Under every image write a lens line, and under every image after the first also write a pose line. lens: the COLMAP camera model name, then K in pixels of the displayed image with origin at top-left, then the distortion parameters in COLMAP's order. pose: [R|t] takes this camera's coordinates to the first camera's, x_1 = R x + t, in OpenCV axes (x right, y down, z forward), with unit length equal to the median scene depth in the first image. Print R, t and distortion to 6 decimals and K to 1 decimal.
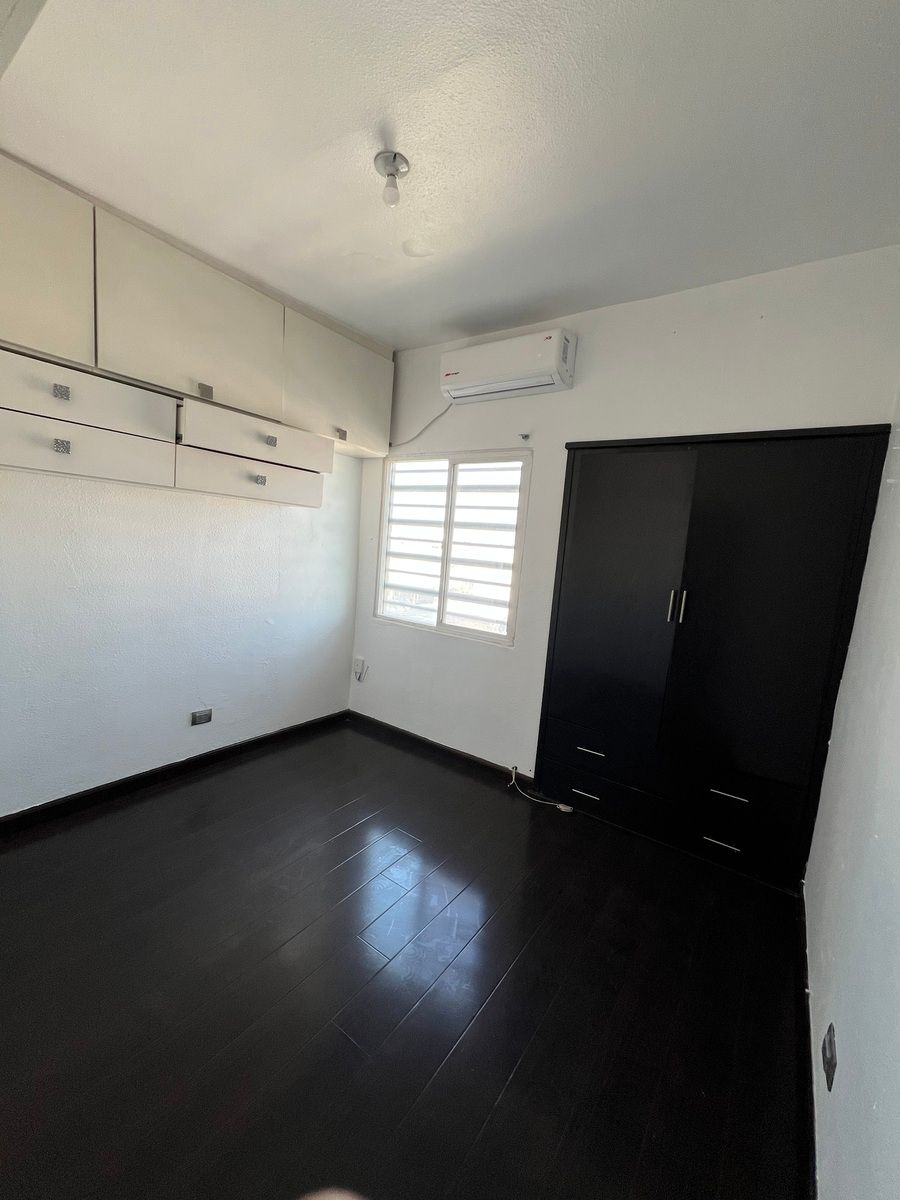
lens RADIAL K [[482.4, 0, 449.0], [0, 482.4, 598.7], [0, 0, 1]] dist [-0.003241, 0.001081]
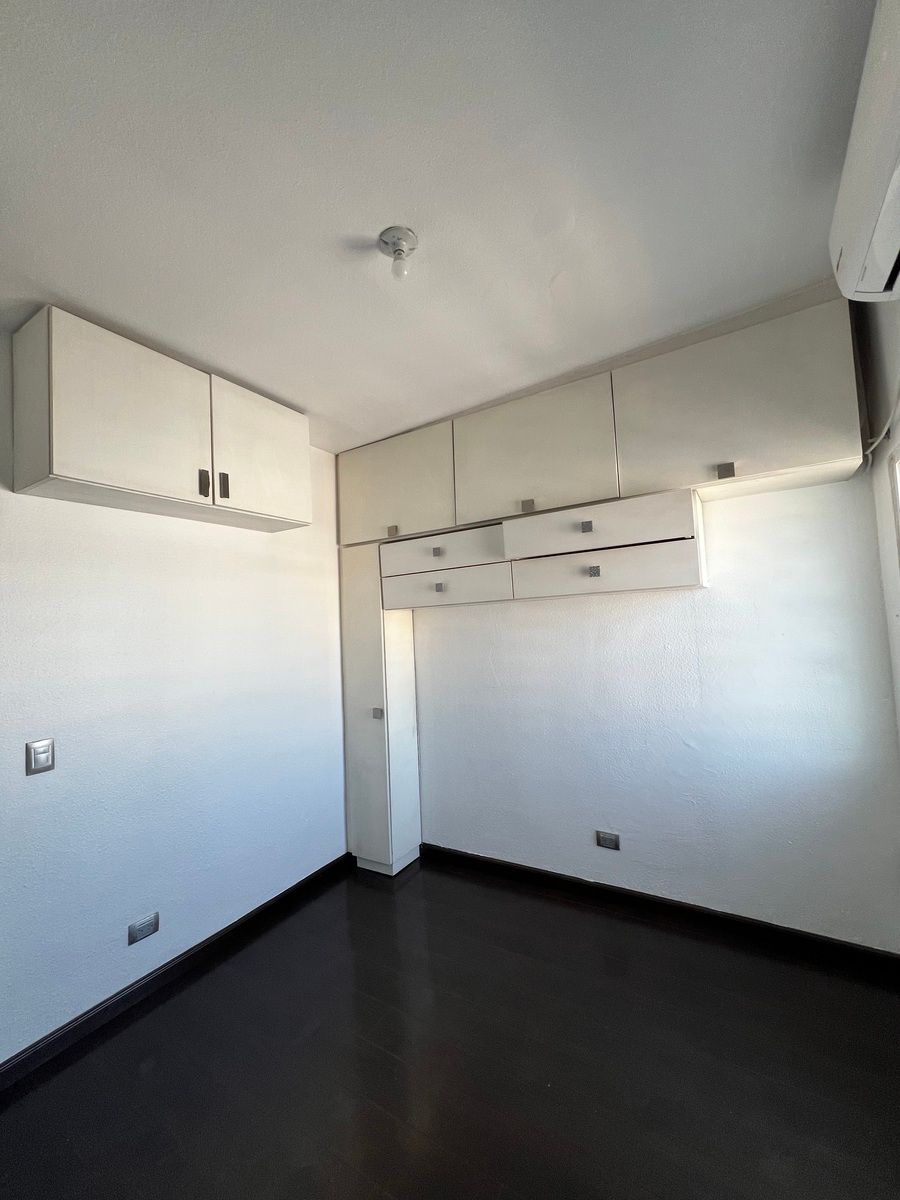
lens RADIAL K [[482.4, 0, 449.3], [0, 482.4, 603.9], [0, 0, 1]] dist [-0.003241, 0.001081]
pose [[0.057337, -0.137042, -0.988904, 0.458658], [-0.062730, 0.988082, -0.140565, -0.048149], [0.996382, 0.070093, 0.048057, 0.706171]]
